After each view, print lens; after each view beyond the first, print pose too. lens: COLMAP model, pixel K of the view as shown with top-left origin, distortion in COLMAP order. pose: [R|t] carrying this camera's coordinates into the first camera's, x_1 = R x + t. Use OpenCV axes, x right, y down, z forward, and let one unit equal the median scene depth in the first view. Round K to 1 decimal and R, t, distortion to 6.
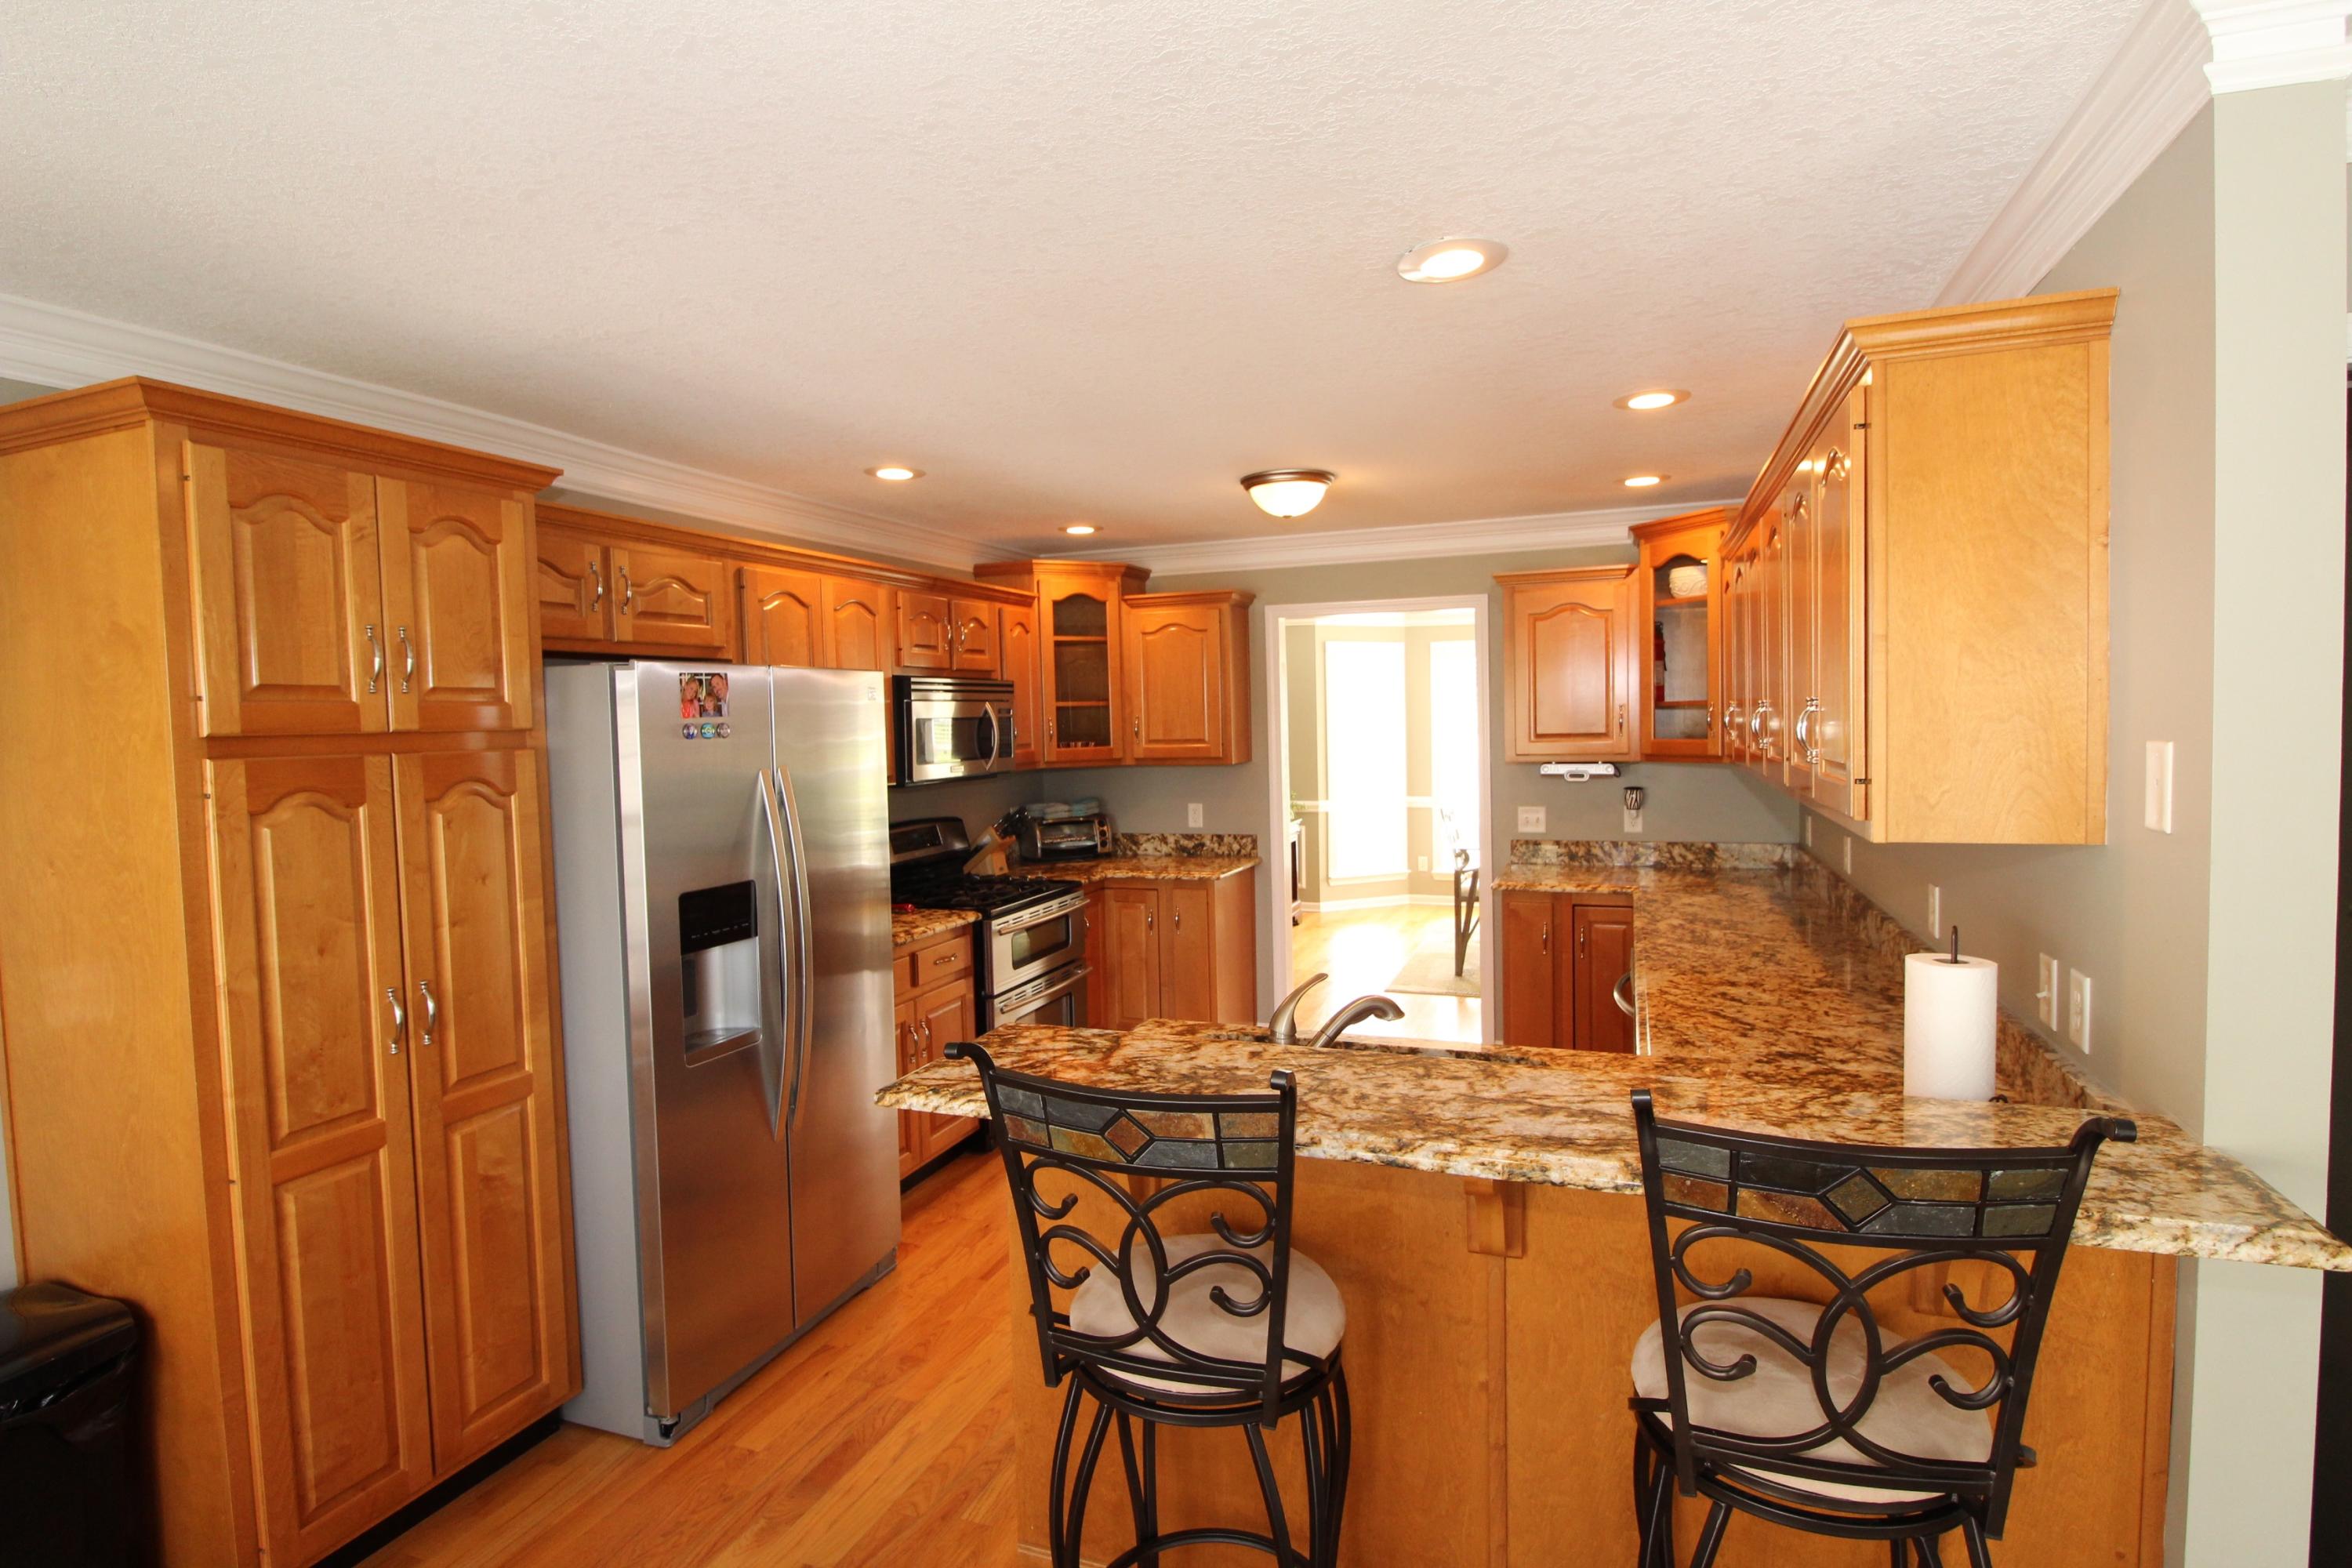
lens RADIAL K [[1162.9, 0, 1189.0], [0, 1162.9, 777.8], [0, 0, 1]] dist [0.001861, -0.013564]
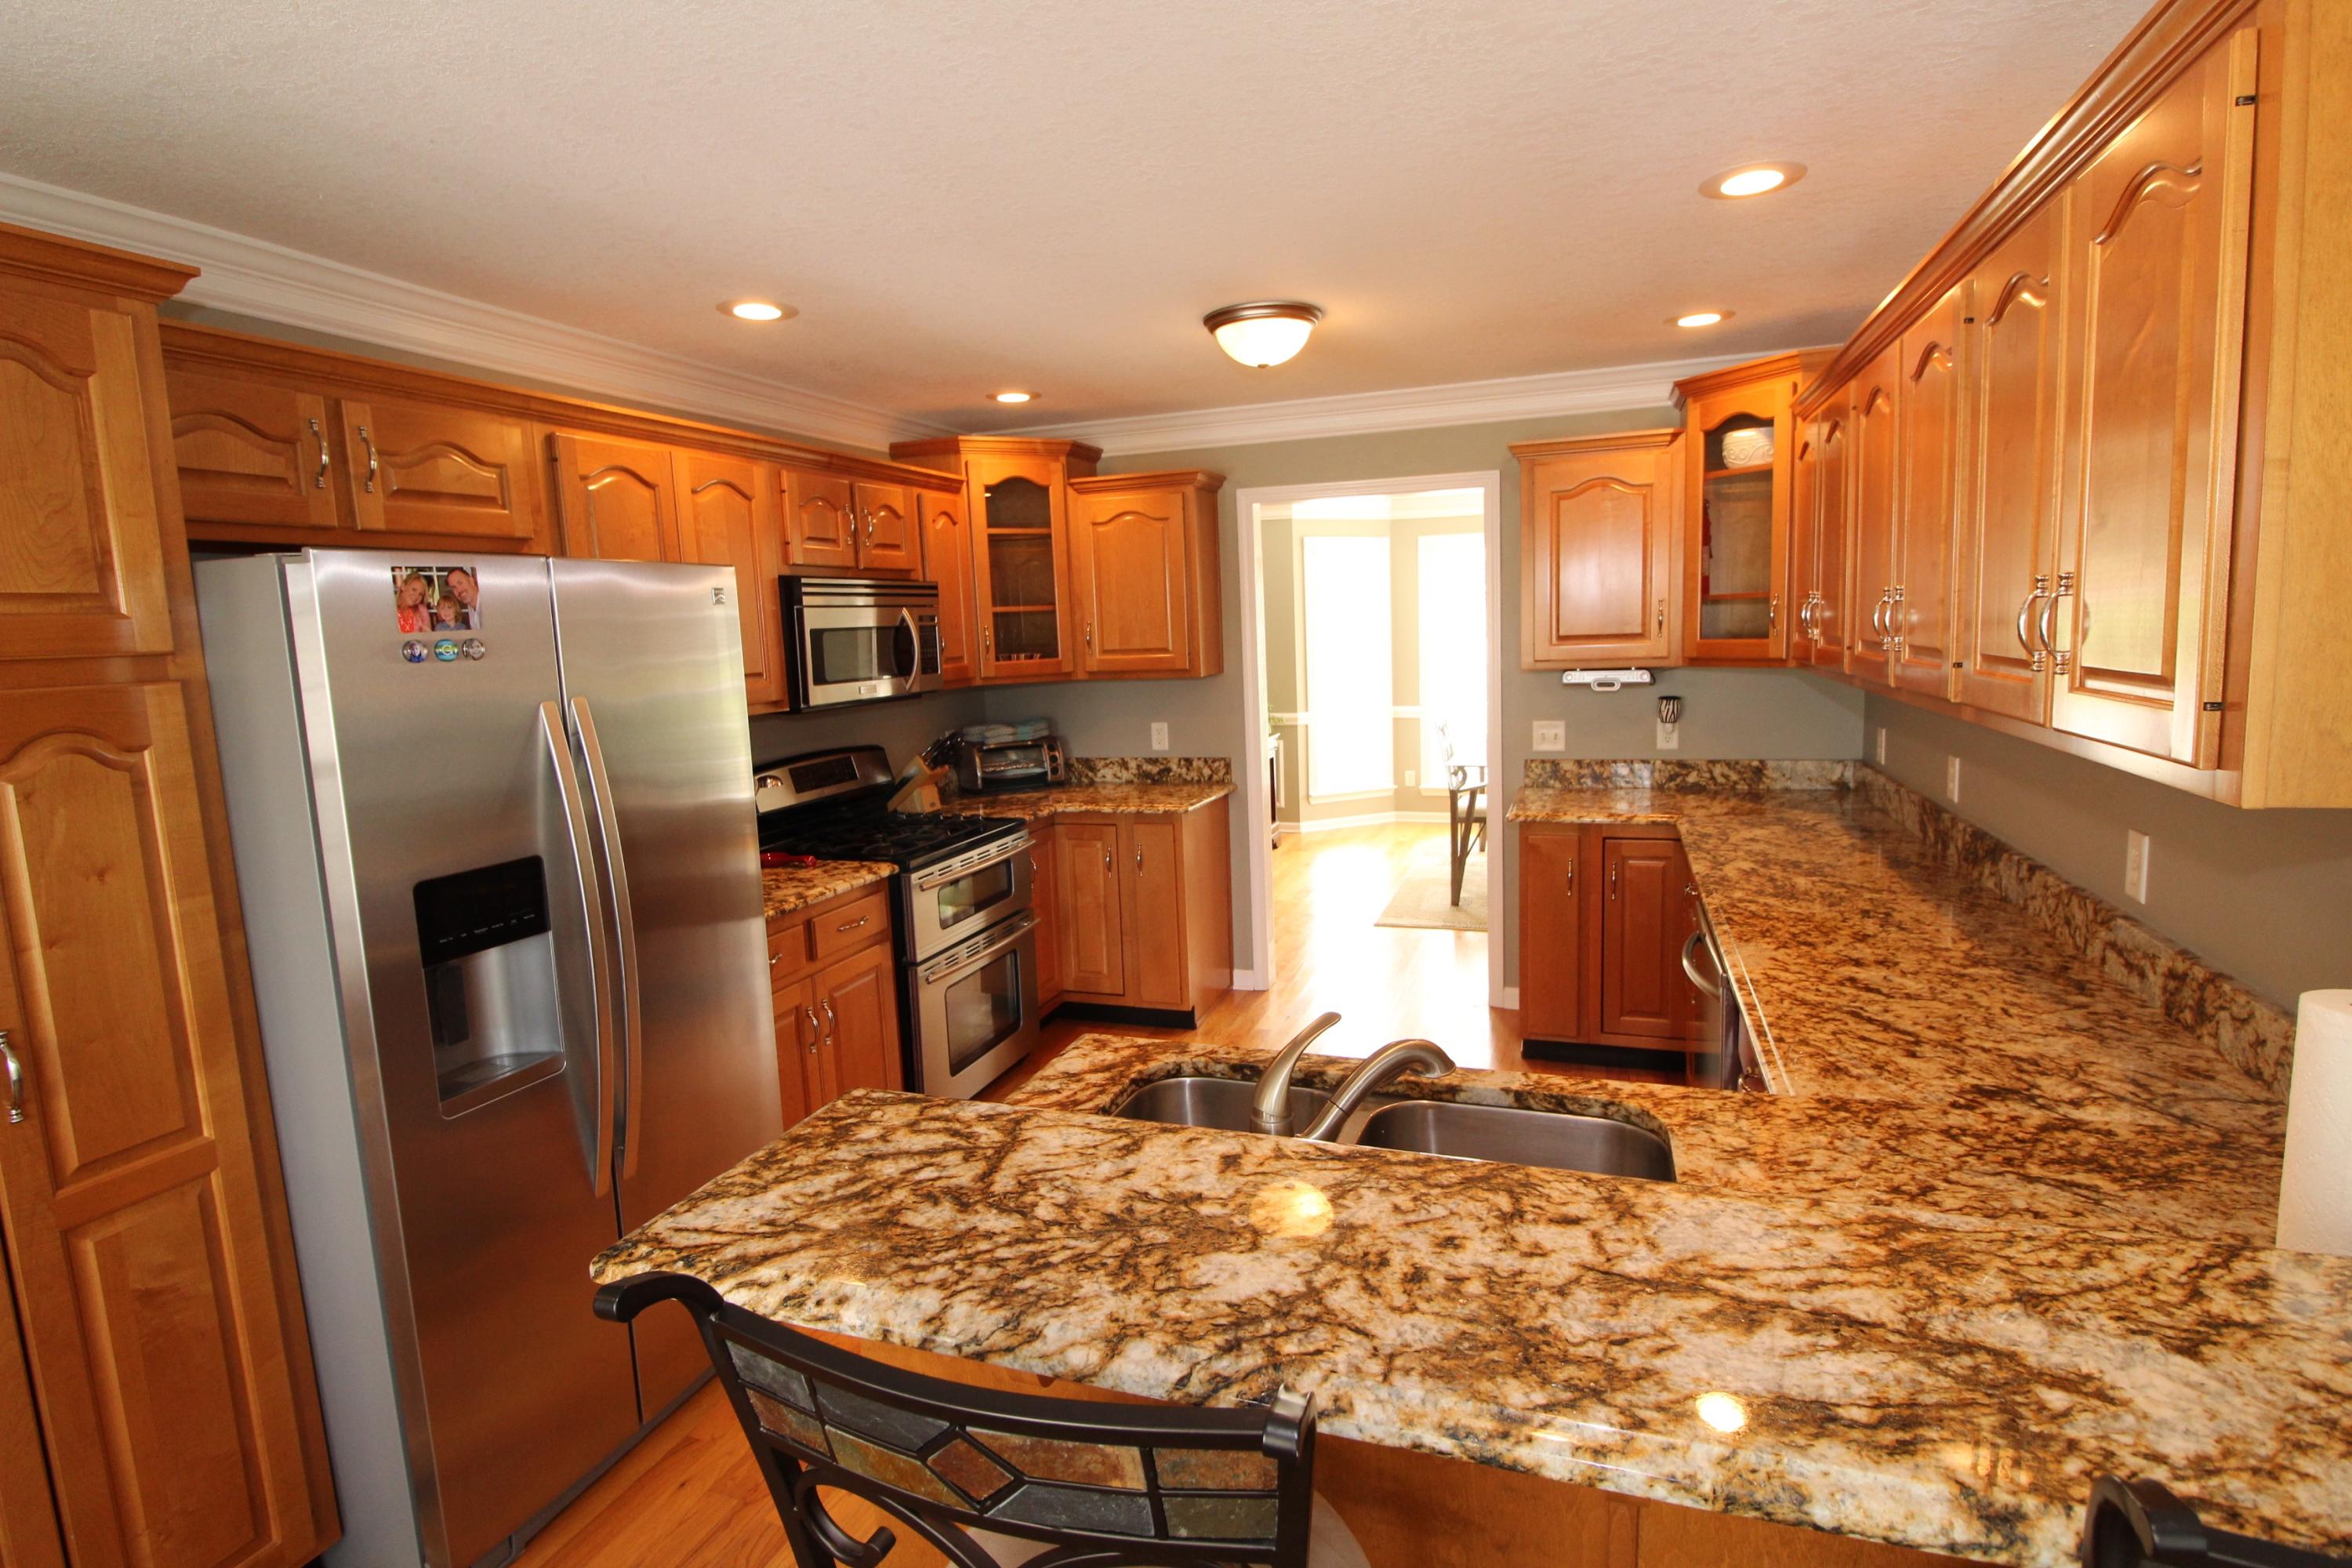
lens RADIAL K [[1162.9, 0, 1189.0], [0, 1162.9, 777.8], [0, 0, 1]] dist [0.001861, -0.013564]
pose [[0.999610, -0.018399, 0.020991, 0.015253], [0.016677, 0.996701, 0.079431, -0.009724], [-0.022383, -0.079050, 0.996619, 0.234431]]
